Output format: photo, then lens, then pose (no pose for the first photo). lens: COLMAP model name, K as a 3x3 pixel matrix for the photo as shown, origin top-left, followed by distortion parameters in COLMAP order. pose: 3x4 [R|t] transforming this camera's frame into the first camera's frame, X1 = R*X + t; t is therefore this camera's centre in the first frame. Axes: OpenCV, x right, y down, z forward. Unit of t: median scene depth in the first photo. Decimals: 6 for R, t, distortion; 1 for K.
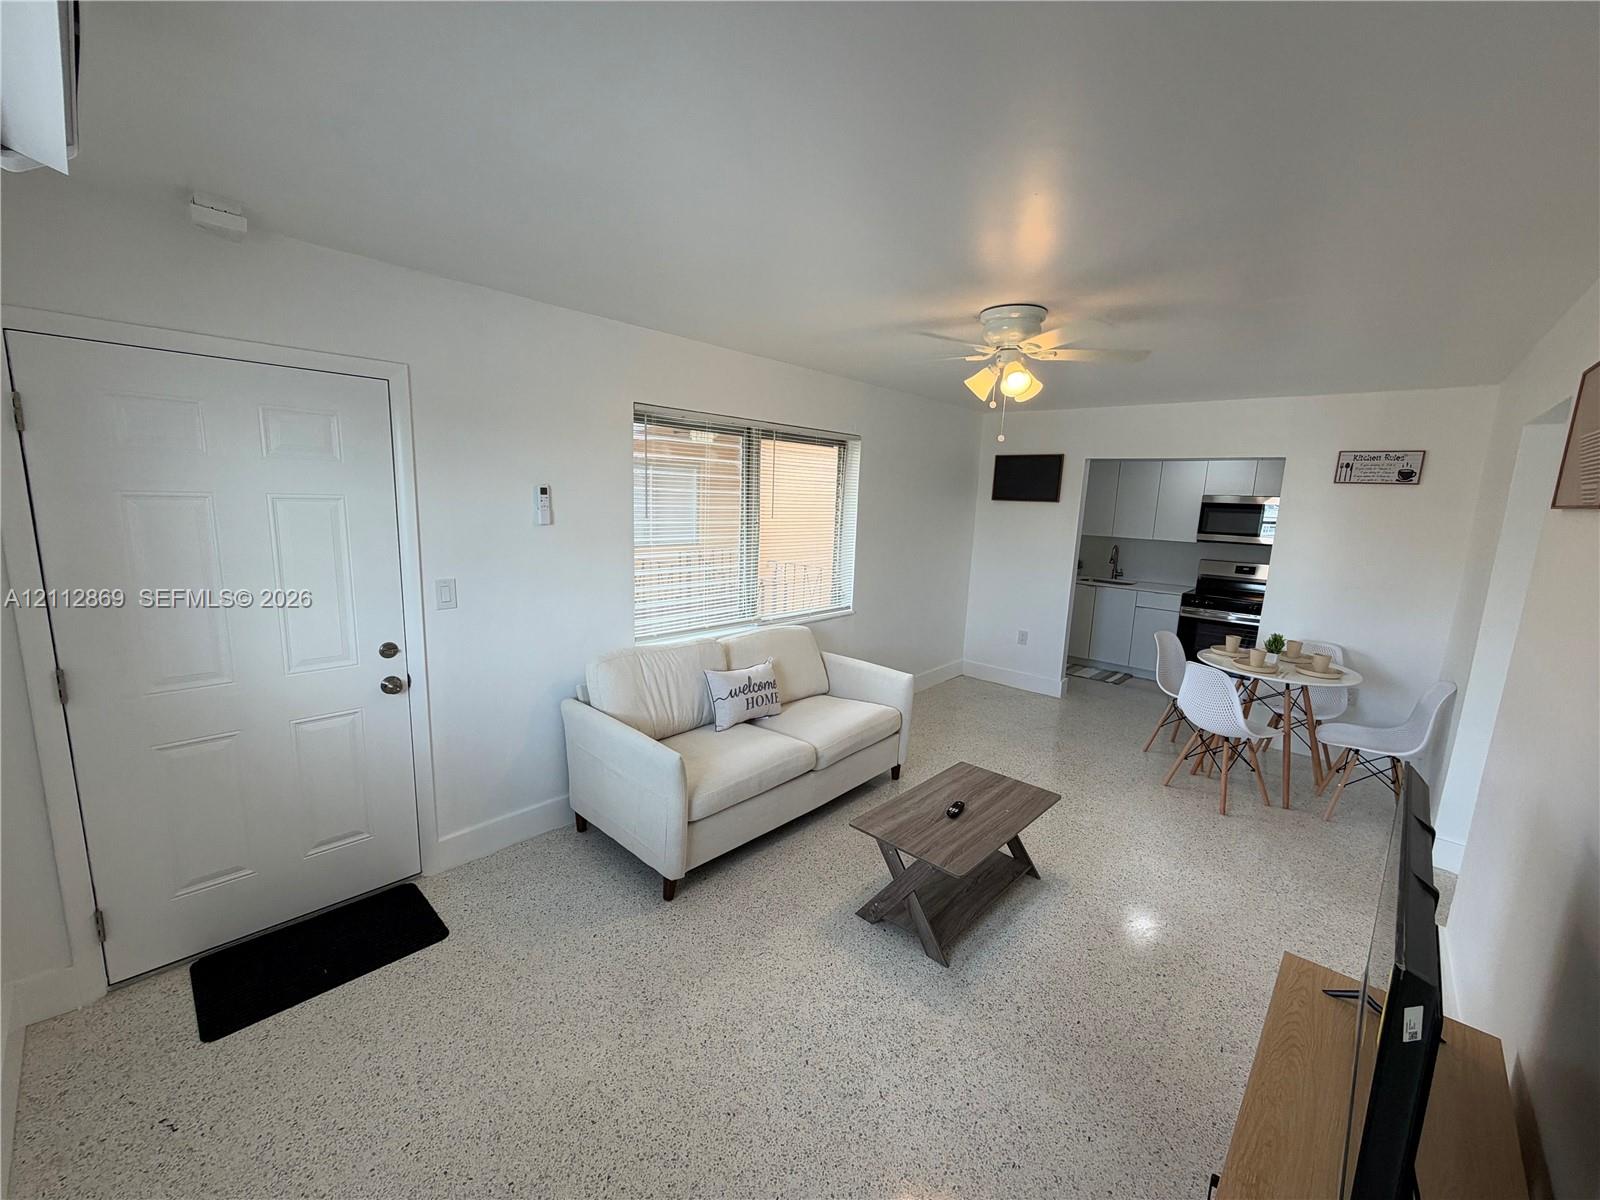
lens RADIAL K [[636.4, 0, 797.7], [0, 636.4, 596.0], [0, 0, 1]] dist [0.006536, -0.000236]
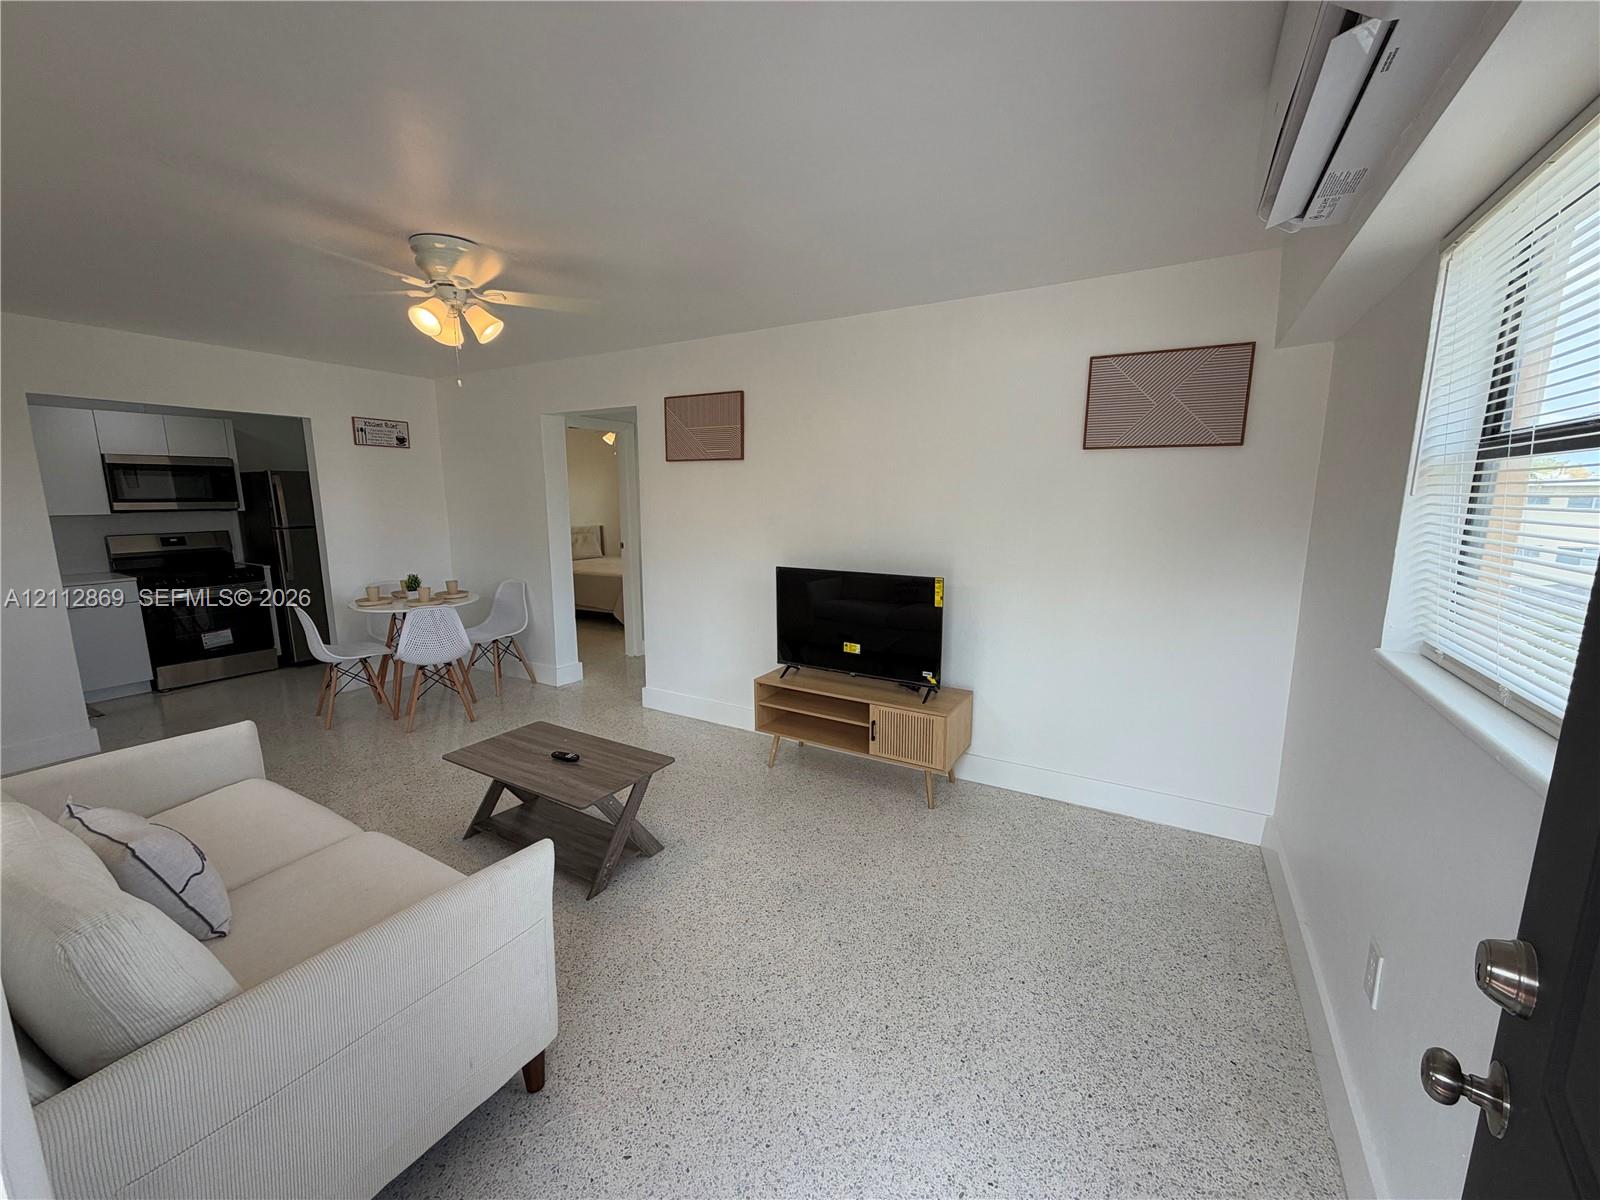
lens RADIAL K [[636.4, 0, 791.3], [0, 636.4, 602.8], [0, 0, 1]] dist [0.006536, -0.000236]
pose [[-0.204096, -0.200440, 0.958211, -0.771322], [0.148932, 0.961063, 0.232759, -0.087429], [-0.967556, 0.190214, -0.166297, 0.790916]]
